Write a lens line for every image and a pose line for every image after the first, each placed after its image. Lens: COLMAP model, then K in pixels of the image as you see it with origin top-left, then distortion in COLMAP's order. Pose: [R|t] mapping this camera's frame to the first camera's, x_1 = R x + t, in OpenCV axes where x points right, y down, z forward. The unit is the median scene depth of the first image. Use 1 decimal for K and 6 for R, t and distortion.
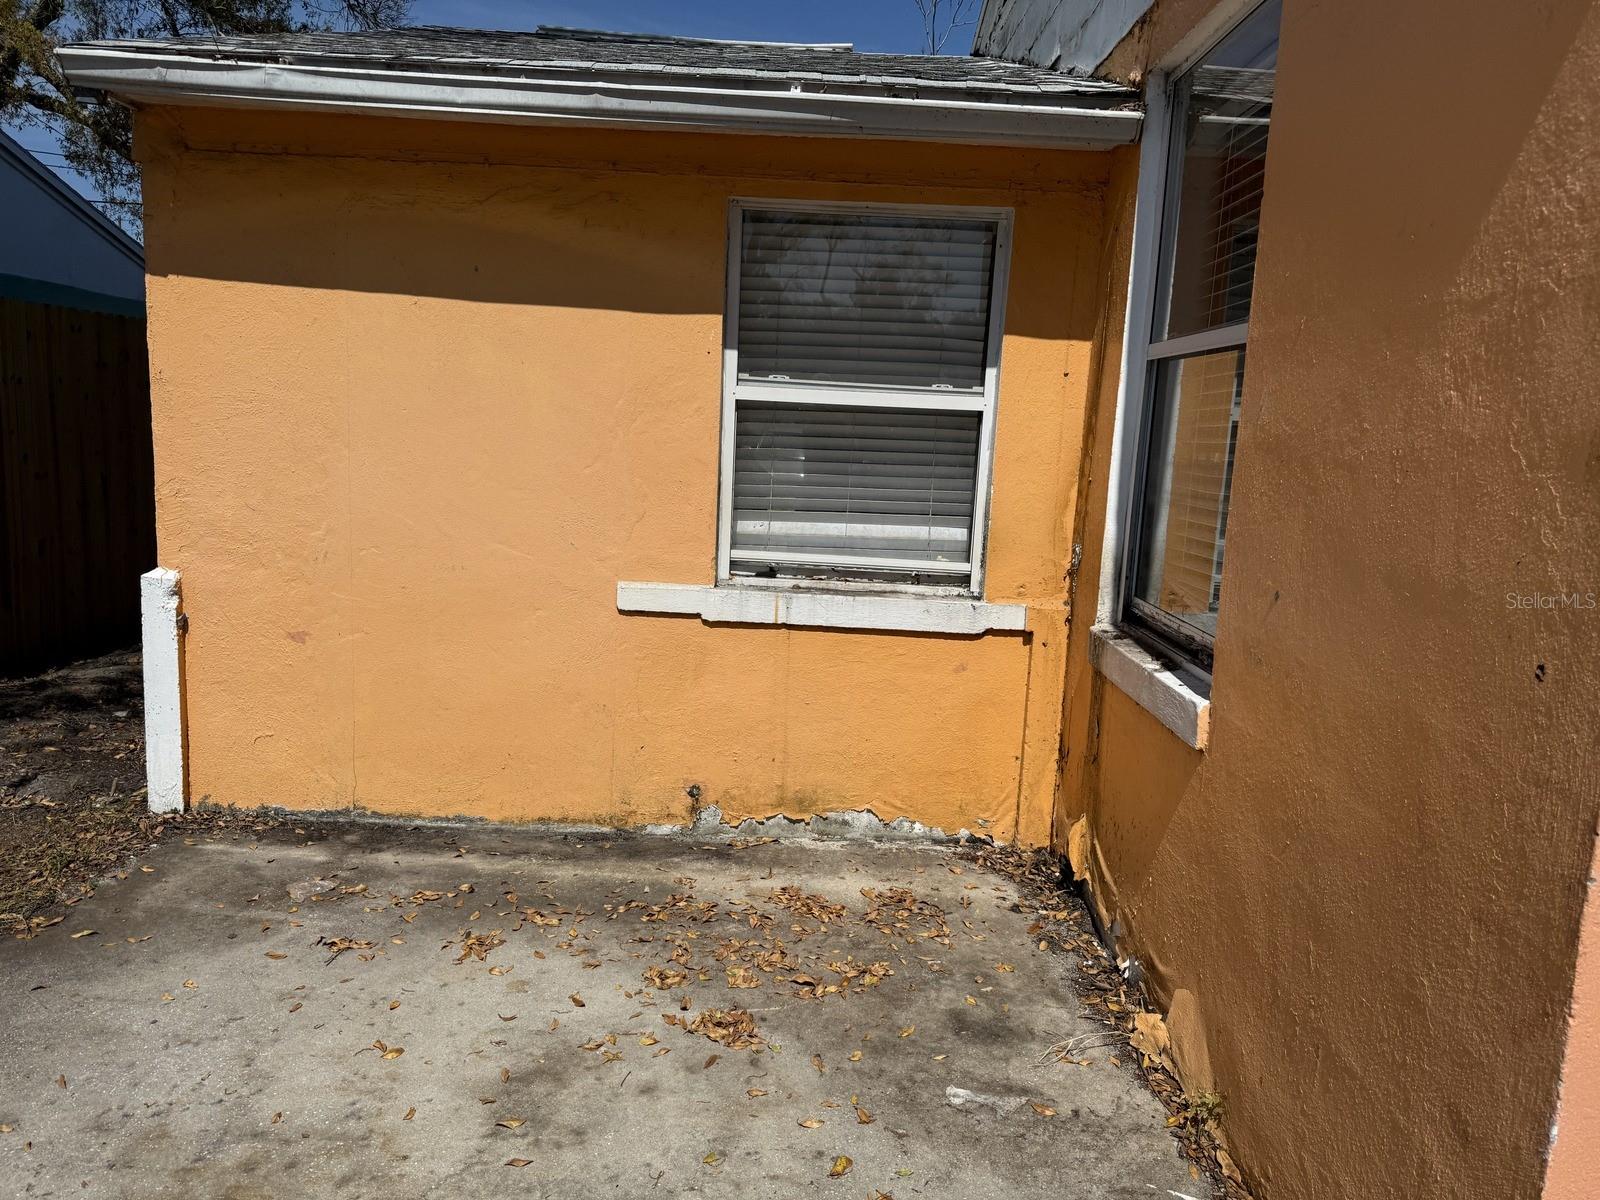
lens RADIAL K [[1135.2, 0, 817.7], [0, 1135.2, 580.3], [0, 0, 1]] dist [0.108352, -0.183119]
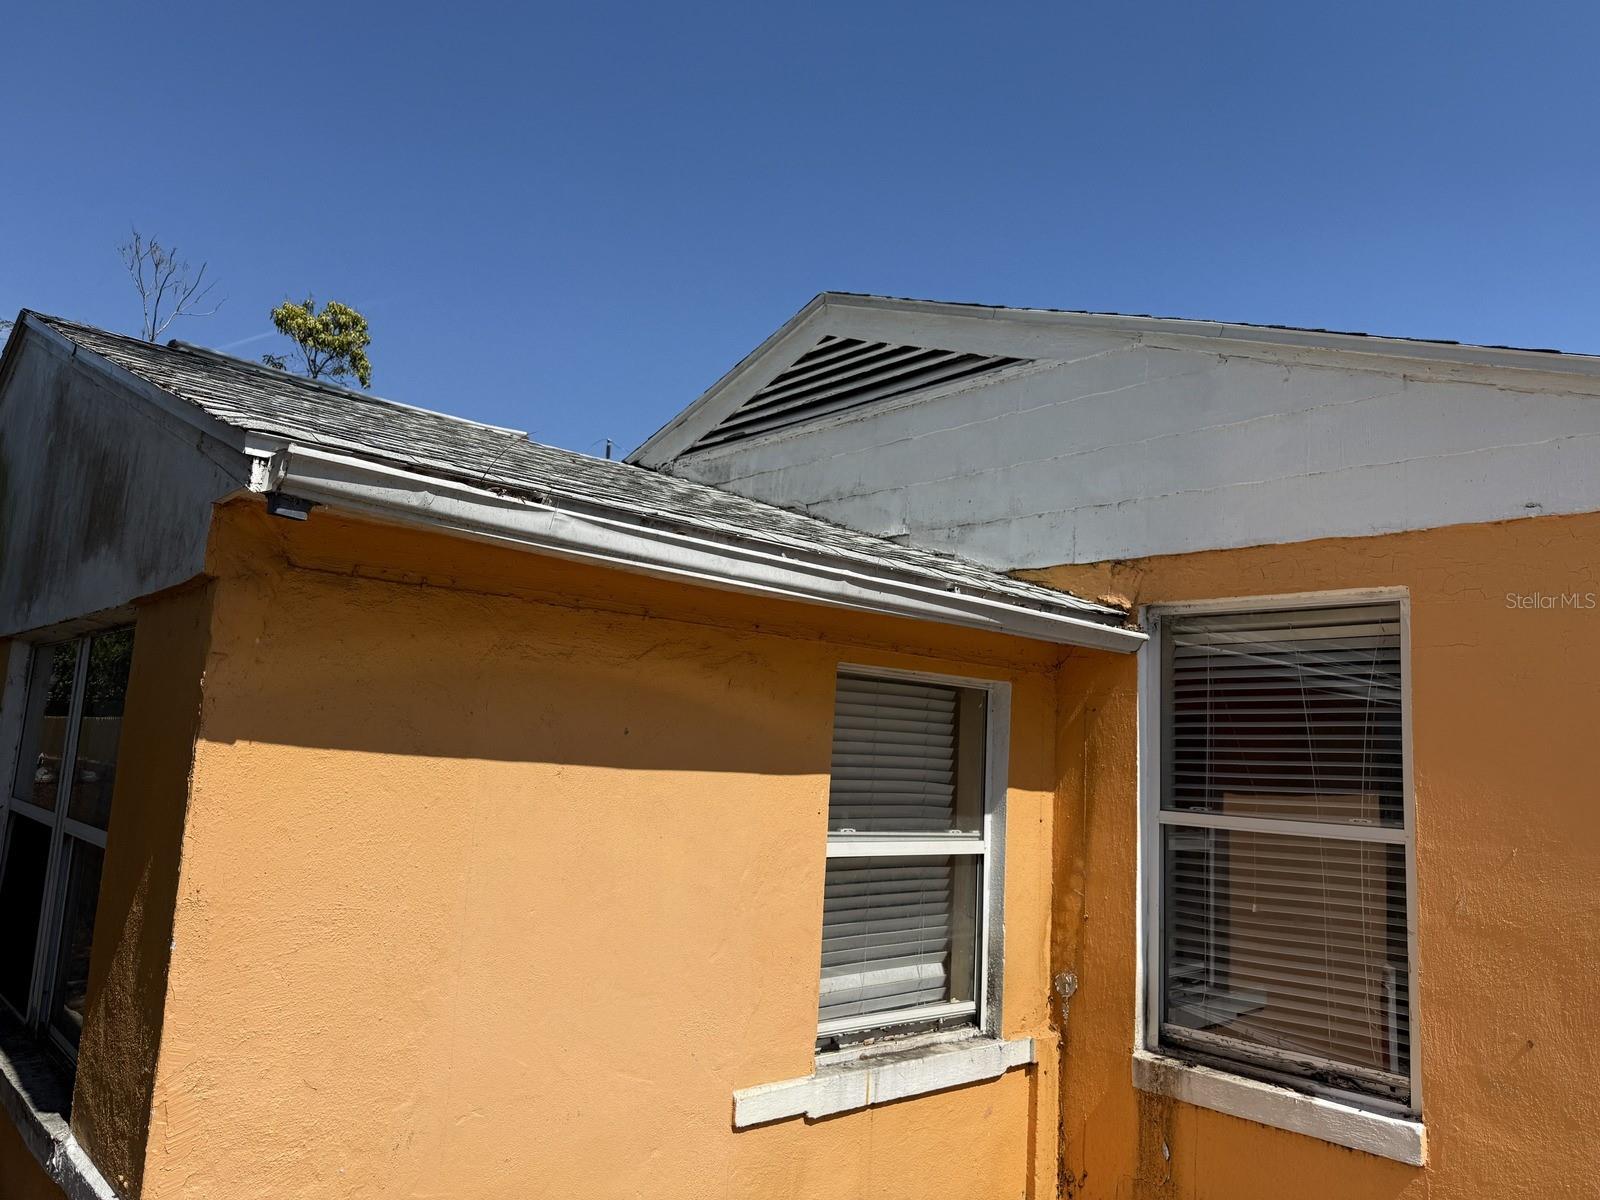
lens RADIAL K [[1135.2, 0, 817.7], [0, 1135.2, 580.3], [0, 0, 1]] dist [0.108352, -0.183119]
pose [[0.731804, 0.094328, 0.674956, -0.749688], [0.075495, 0.973060, -0.217843, -0.178888], [-0.677321, 0.210374, 0.704967, 0.273660]]
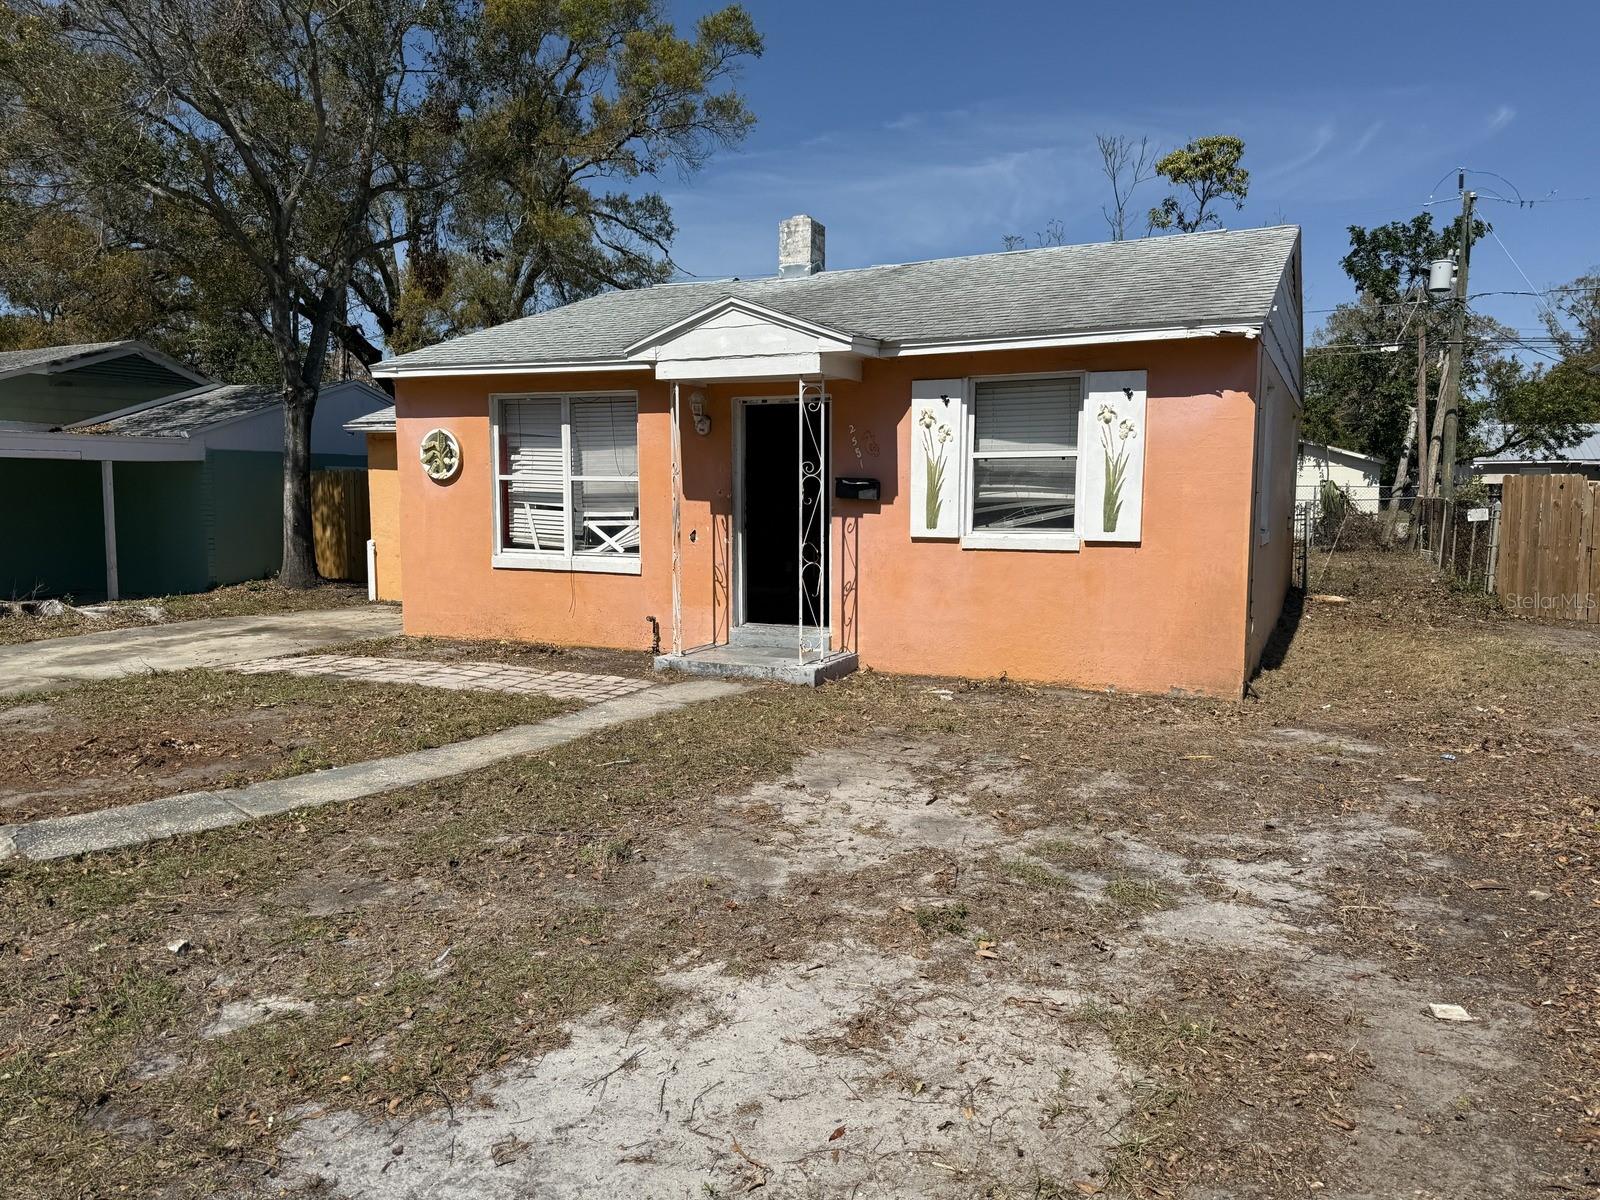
lens RADIAL K [[1143.8, 0, 800.0], [0, 1143.8, 600.0], [0, 0, 1]] dist [0.109670, -0.218213]
pose [[0.899667, -0.003536, -0.436563, 2.609115], [-0.020213, 0.998557, -0.049744, 0.378757], [0.436109, 0.053577, 0.898297, -2.031277]]
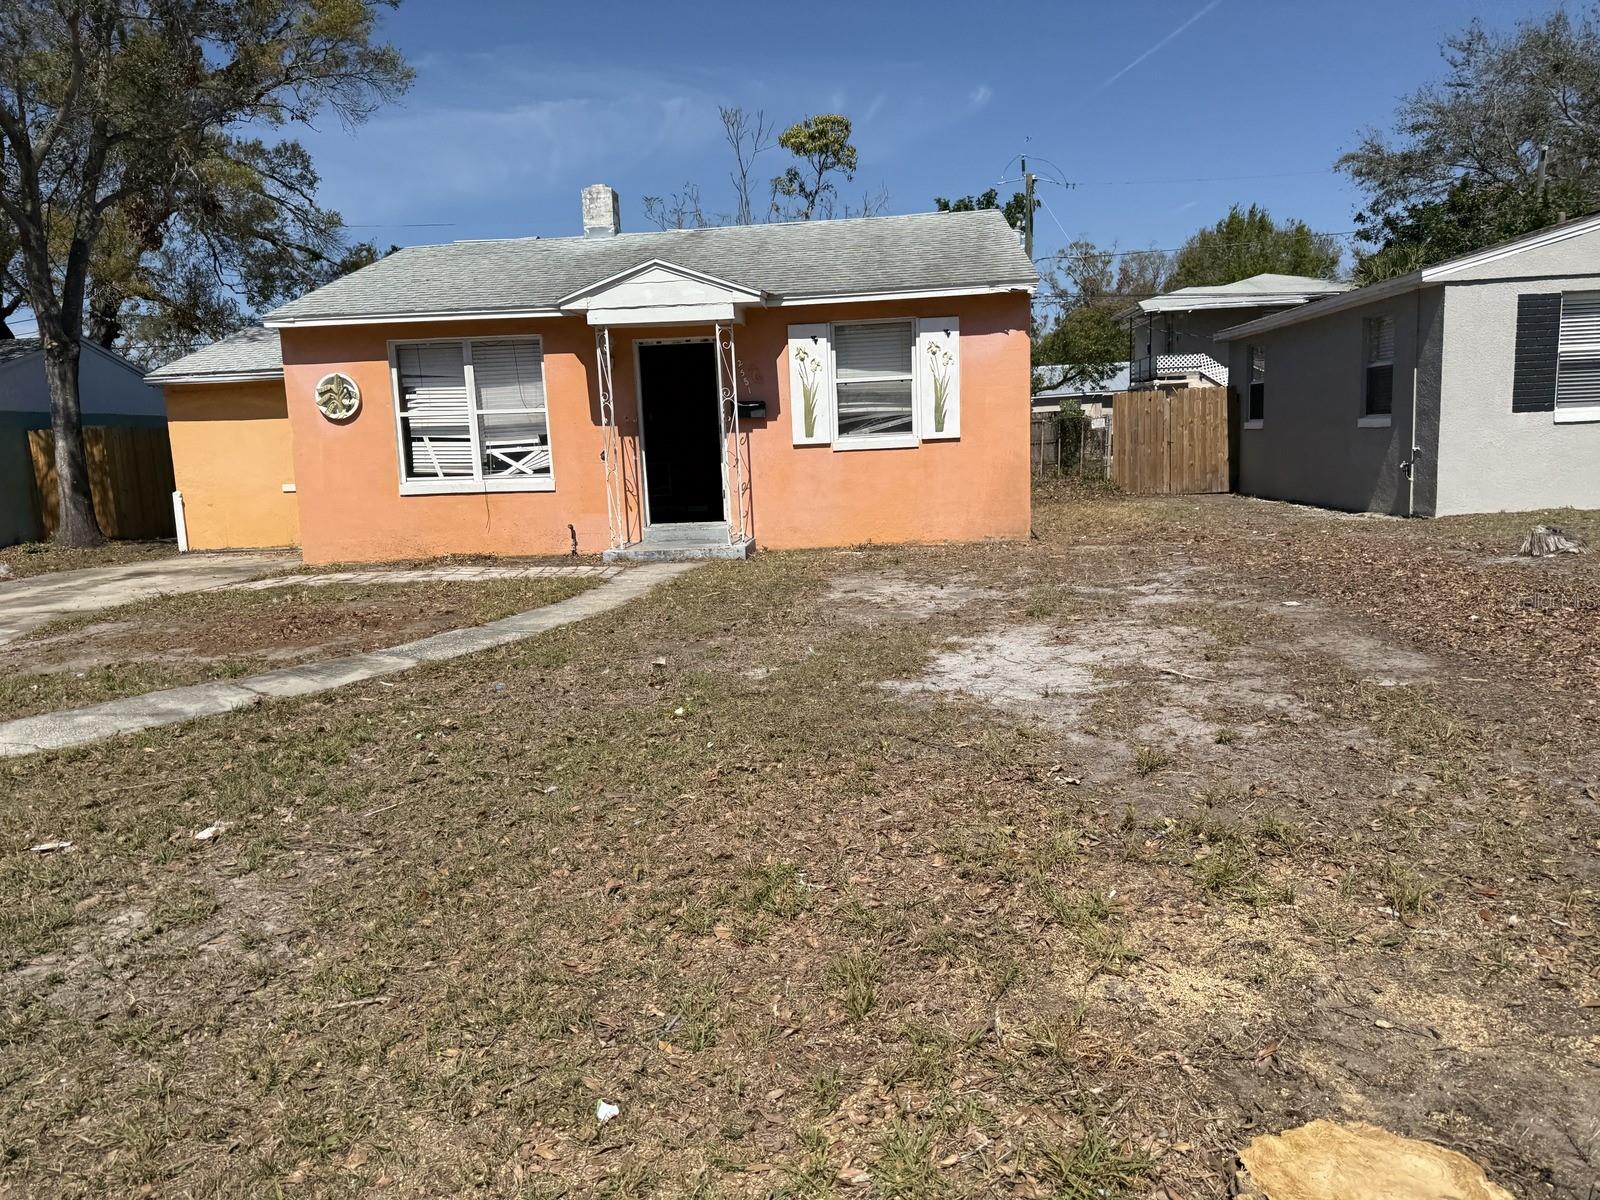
lens RADIAL K [[1137.0, 0, 829.2], [0, 1137.0, 604.5], [0, 0, 1]] dist [0.100550, -0.154912]
pose [[0.993910, -0.079713, -0.076086, 2.052193], [0.080172, 0.996777, 0.002988, 0.572186], [0.075602, -0.009070, 0.997097, -2.970730]]
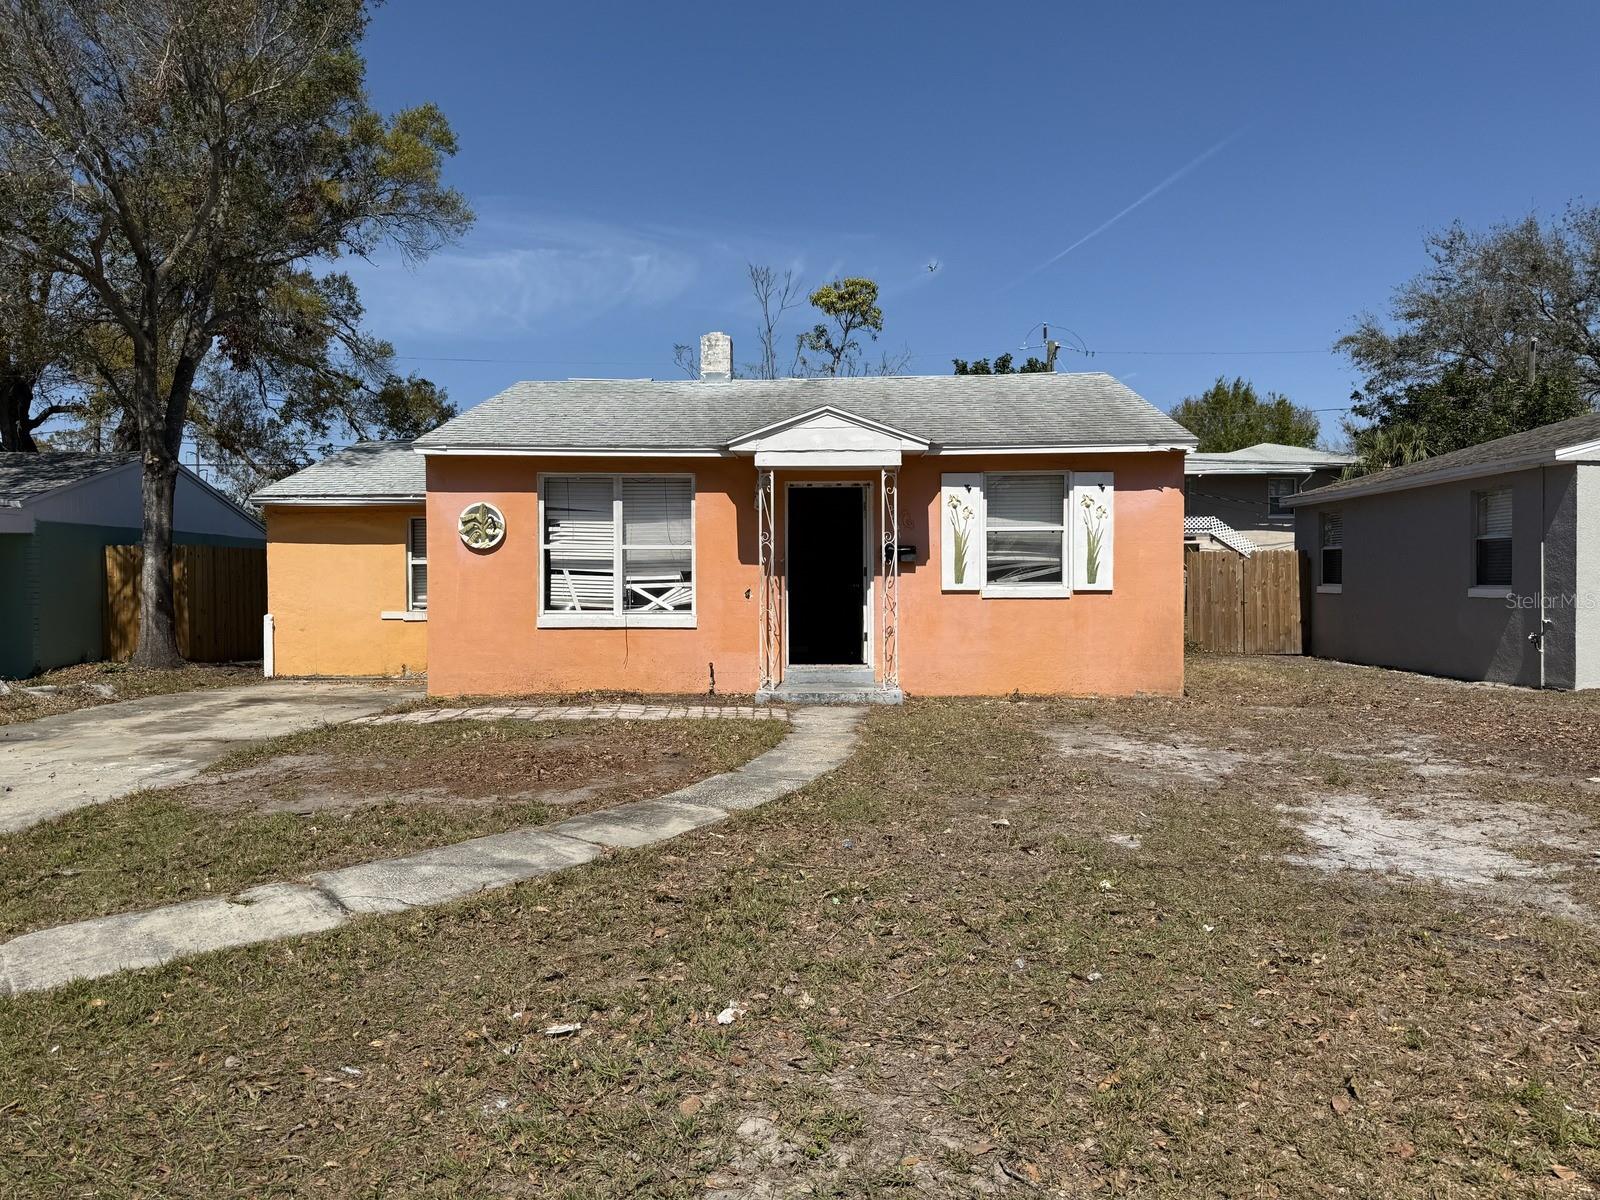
lens RADIAL K [[1134.3, 0, 833.9], [0, 1134.3, 586.8], [0, 0, 1]] dist [0.112888, -0.190595]
pose [[0.998364, -0.050896, -0.026069, 1.507902], [0.047020, 0.990093, -0.132309, 0.519371], [0.032545, 0.130867, 0.990866, -2.930804]]
